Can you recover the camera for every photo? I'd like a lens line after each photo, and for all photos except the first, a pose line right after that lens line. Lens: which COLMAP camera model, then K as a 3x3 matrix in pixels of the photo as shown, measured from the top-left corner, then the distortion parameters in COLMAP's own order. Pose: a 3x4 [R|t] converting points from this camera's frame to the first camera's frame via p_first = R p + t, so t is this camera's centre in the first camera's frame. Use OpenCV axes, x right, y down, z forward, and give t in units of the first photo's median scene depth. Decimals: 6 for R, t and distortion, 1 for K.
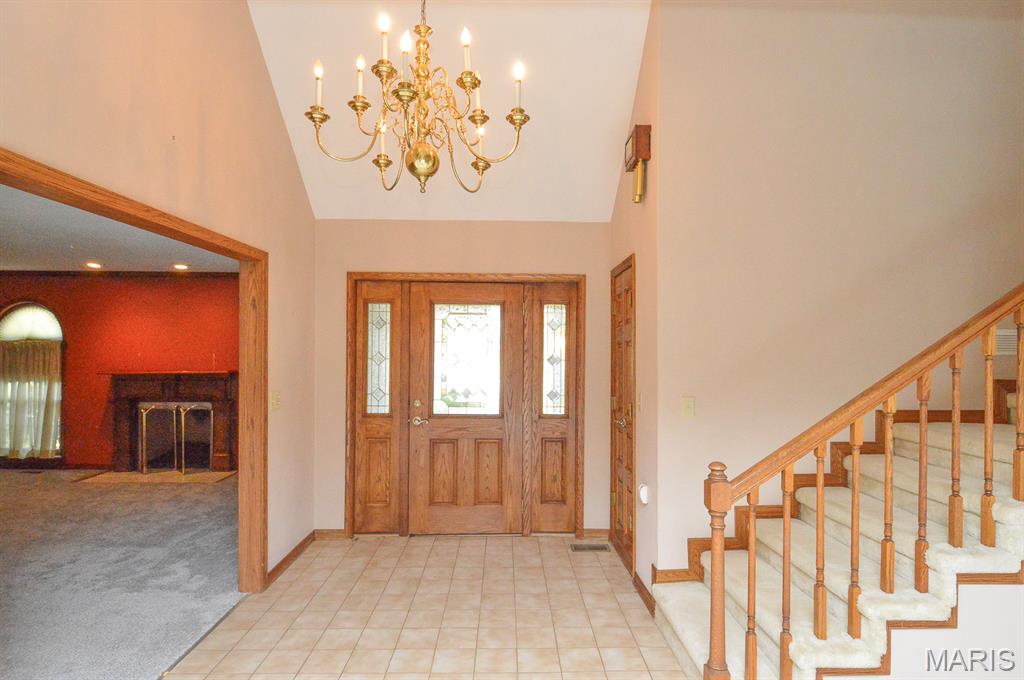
lens RADIAL K [[555.1, 0, 511.5], [0, 555.1, 348.2], [0, 0, 1]] dist [-0.002848, -0.008368]
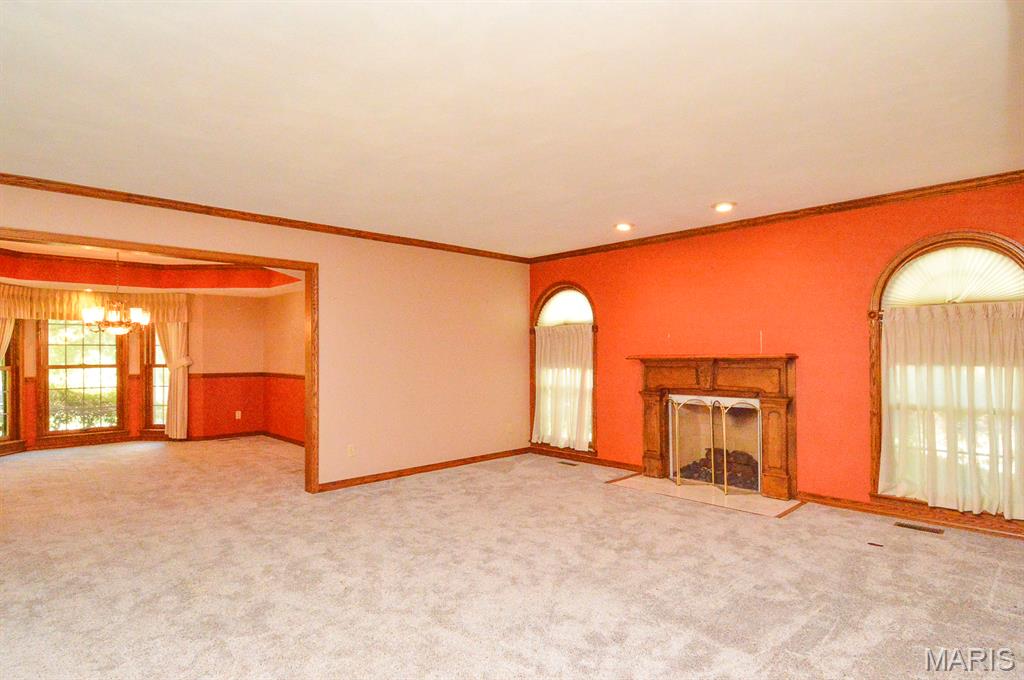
lens RADIAL K [[555.1, 0, 515.2], [0, 555.1, 344.2], [0, 0, 1]] dist [-0.002848, -0.008368]
pose [[0.687763, -0.020818, -0.725636, -0.237413], [0.012010, 0.999778, -0.017300, 0.035506], [0.725836, 0.003184, 0.687861, 0.275482]]
